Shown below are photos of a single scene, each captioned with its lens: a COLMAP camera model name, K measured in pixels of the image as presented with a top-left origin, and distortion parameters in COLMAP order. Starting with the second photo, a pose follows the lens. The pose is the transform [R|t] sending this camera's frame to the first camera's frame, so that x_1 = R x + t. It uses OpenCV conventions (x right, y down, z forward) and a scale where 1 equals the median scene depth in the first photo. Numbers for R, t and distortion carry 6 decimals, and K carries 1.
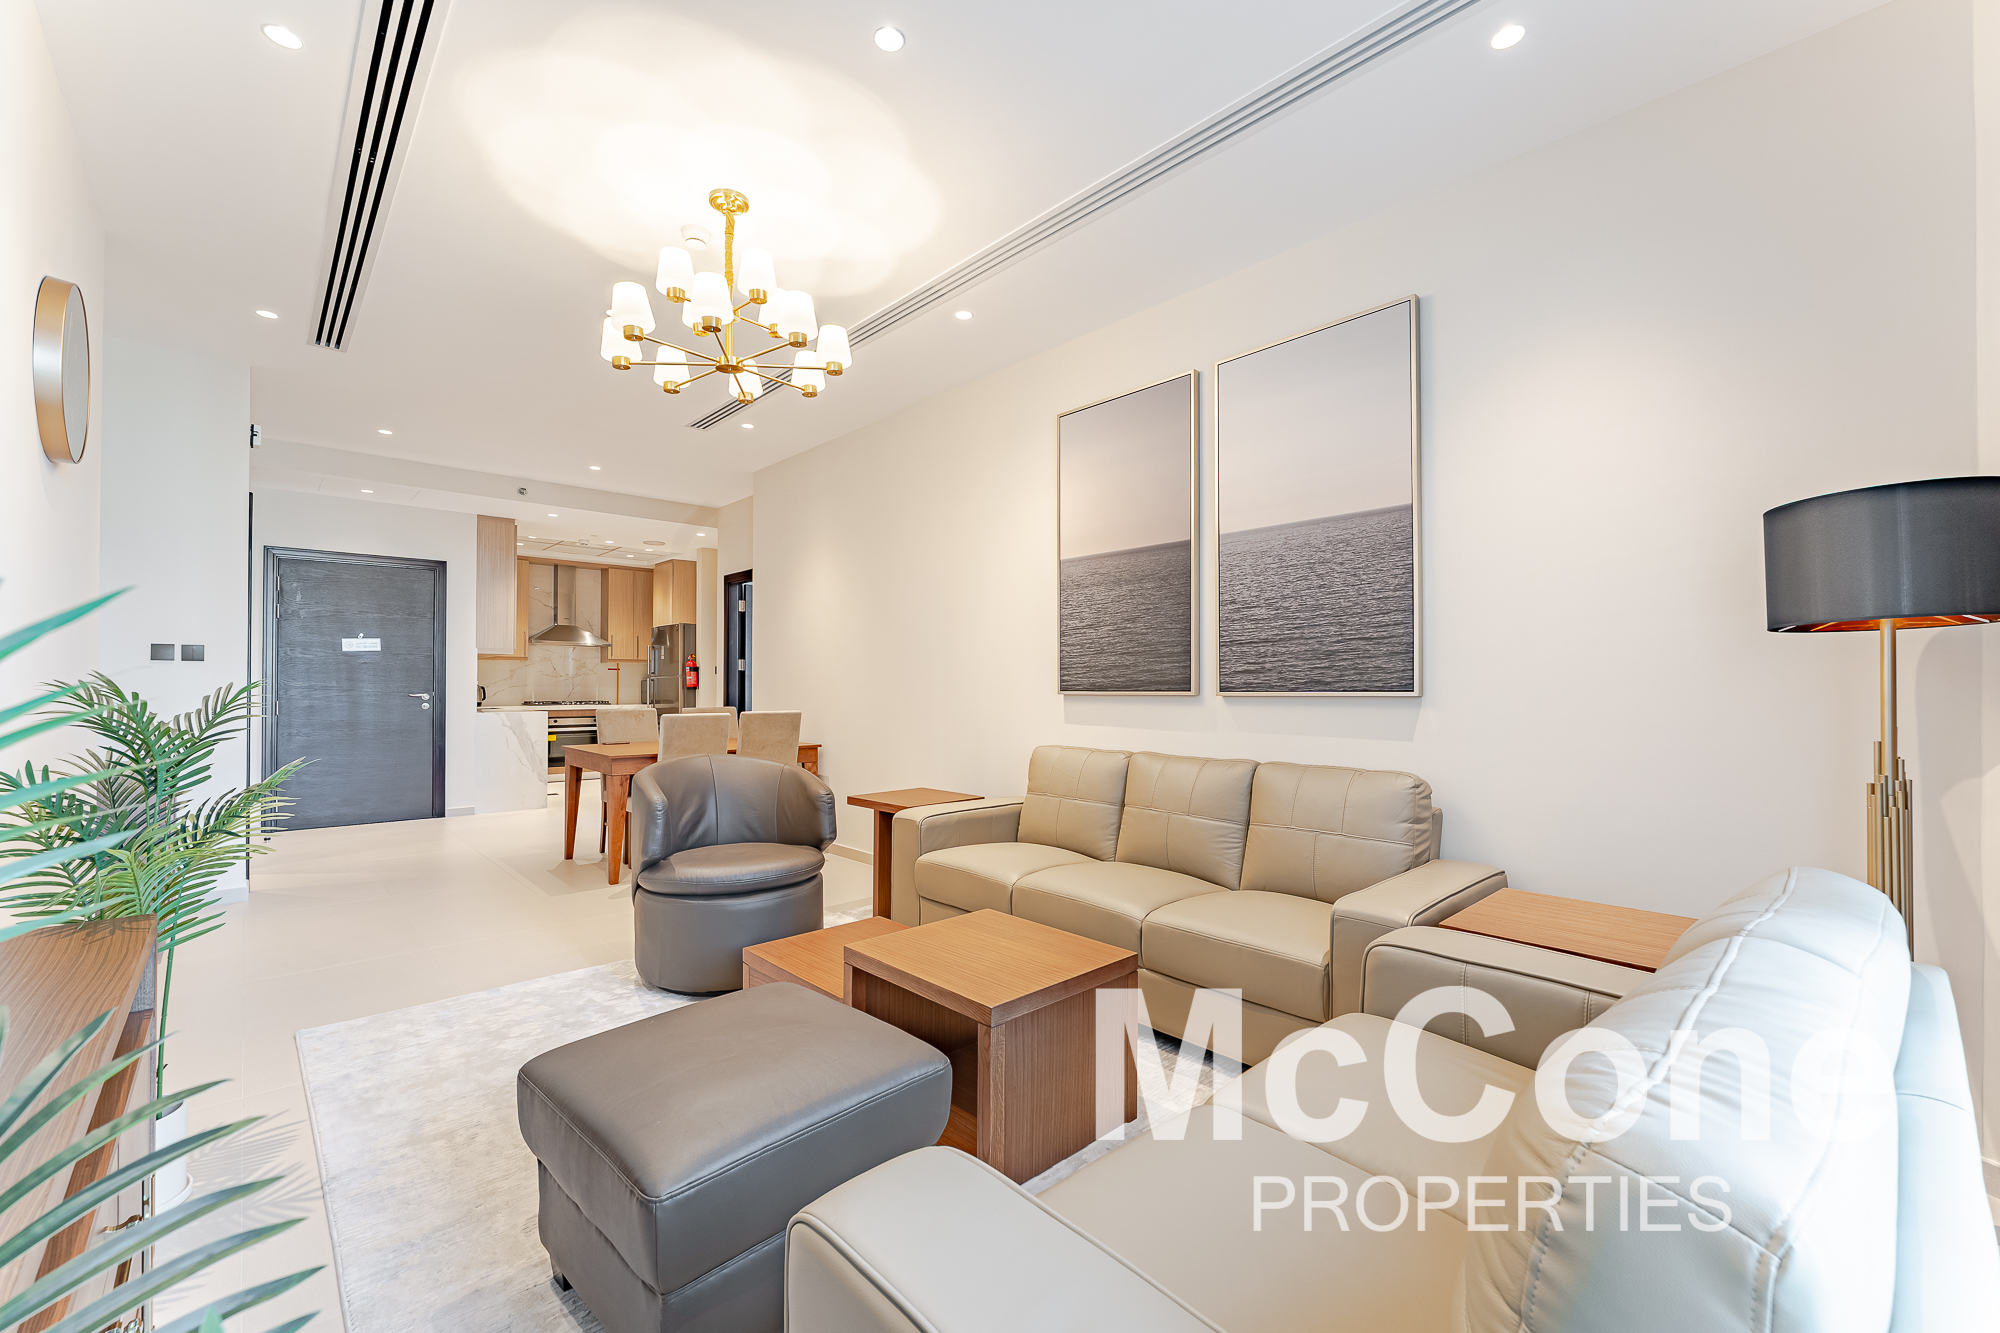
lens RADIAL K [[803.6, 0, 996.1], [0, 803.6, 675.7], [0, 0, 1]] dist [-0.003012, 0.000190]
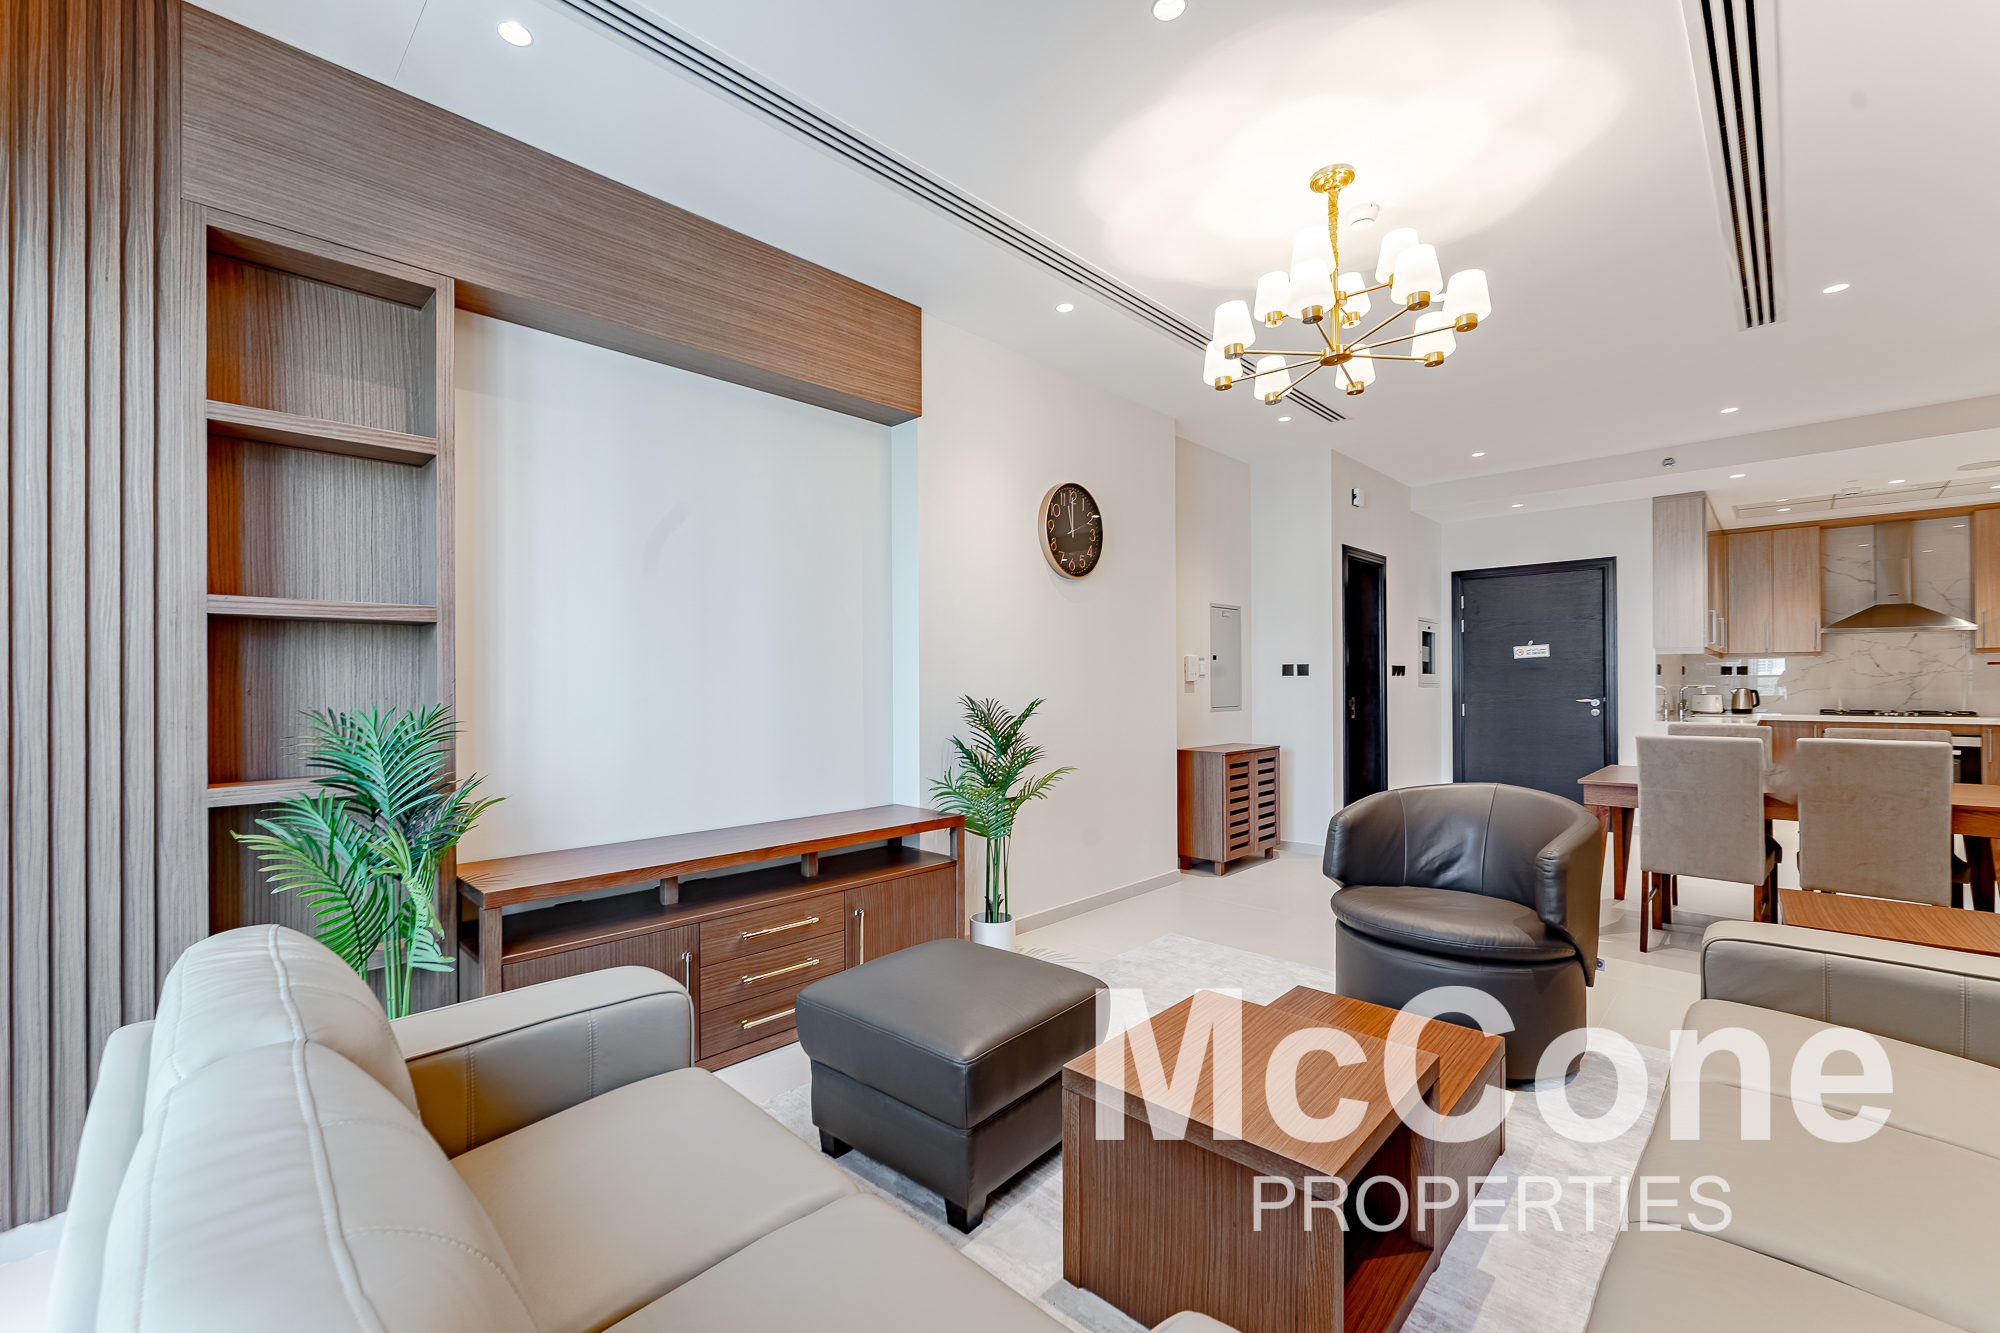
lens RADIAL K [[827.9, 0, 968.7], [0, 827.9, 679.5], [0, 0, 1]] dist [-0.001252, -0.000216]
pose [[0.029087, -0.006547, -0.999555, 0.494820], [0.016983, 0.999837, -0.006055, -0.015510], [0.999433, -0.016799, 0.029193, 0.451949]]
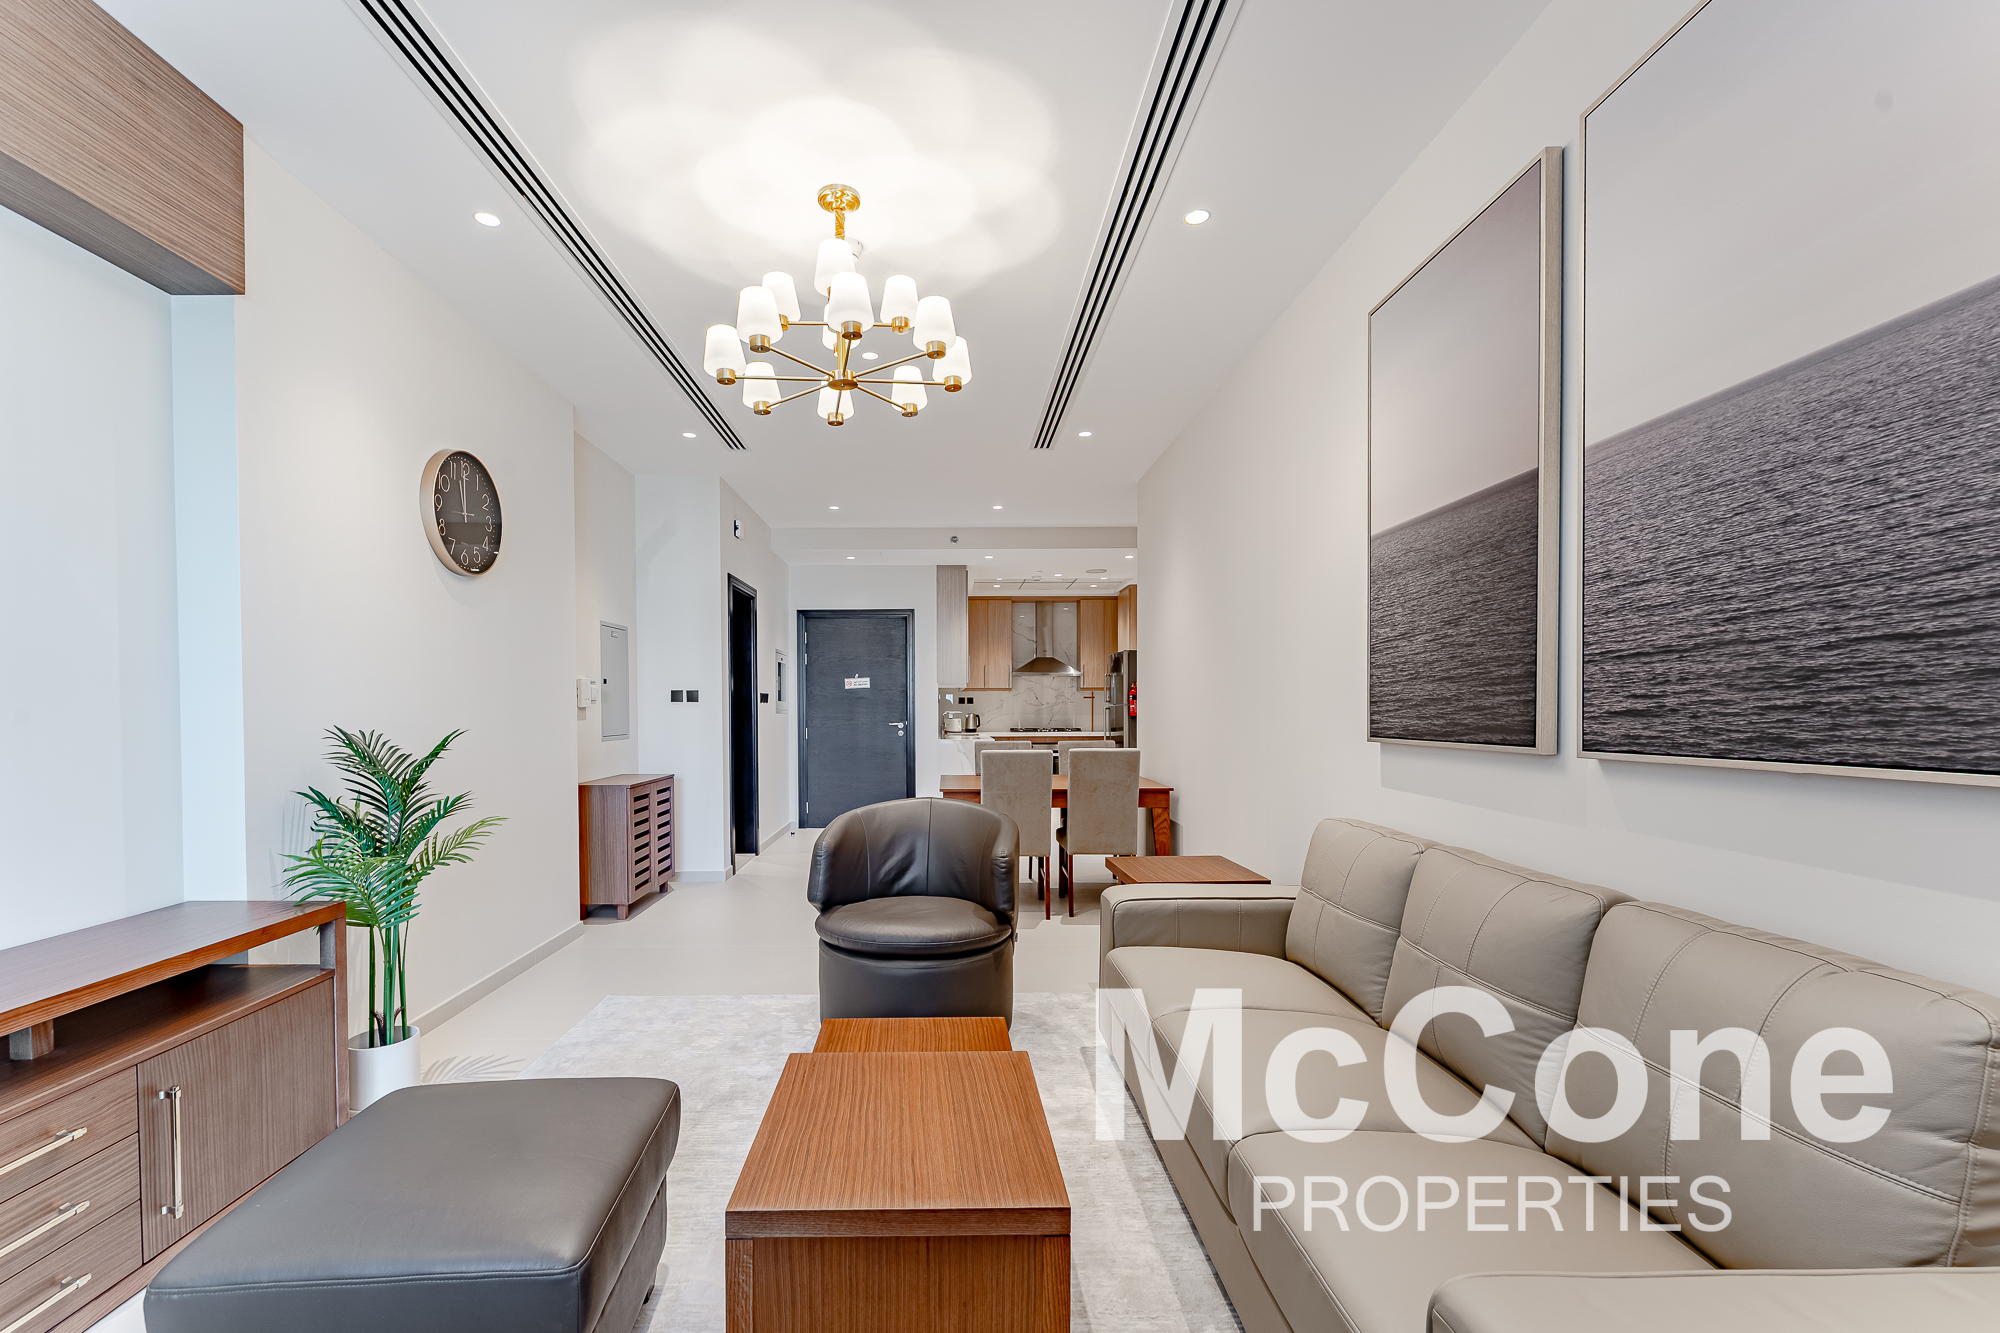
lens RADIAL K [[821.2, 0, 952.4], [0, 821.2, 720.4], [0, 0, 1]] dist [-0.002726, -0.000700]
pose [[0.736048, 0.006112, -0.676901, 0.326330], [0.013337, 0.999634, 0.023528, -0.017063], [0.676798, -0.026345, 0.735698, 0.319276]]
